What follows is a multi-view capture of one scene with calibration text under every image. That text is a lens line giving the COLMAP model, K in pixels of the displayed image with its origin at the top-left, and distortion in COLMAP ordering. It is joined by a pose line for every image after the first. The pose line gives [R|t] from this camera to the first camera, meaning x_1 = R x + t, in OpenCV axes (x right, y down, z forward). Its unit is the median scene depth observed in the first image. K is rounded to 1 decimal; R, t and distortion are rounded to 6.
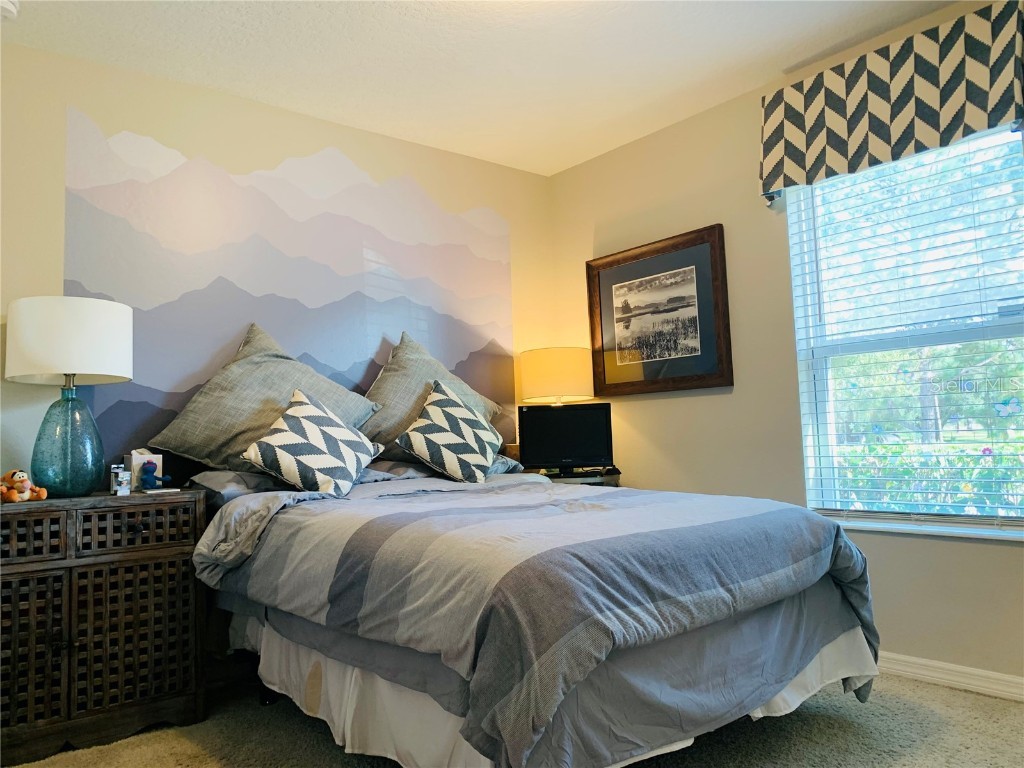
lens RADIAL K [[784.6, 0, 520.7], [0, 784.6, 378.3], [0, 0, 1]] dist [0.039518, -0.037728]
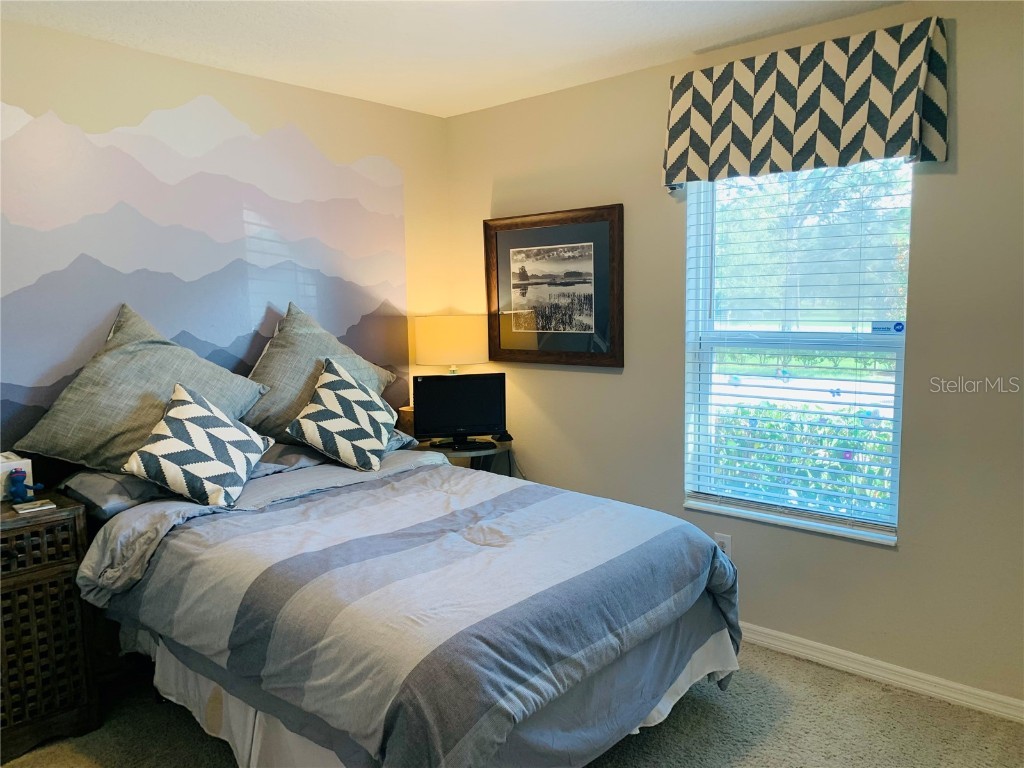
lens RADIAL K [[784.6, 0, 517.3], [0, 784.6, 385.2], [0, 0, 1]] dist [0.039518, -0.037728]
pose [[0.989284, 0.005784, 0.145887, -0.022221], [-0.032563, 0.982788, 0.181845, -0.185991], [-0.142324, -0.184647, 0.972445, 0.023259]]
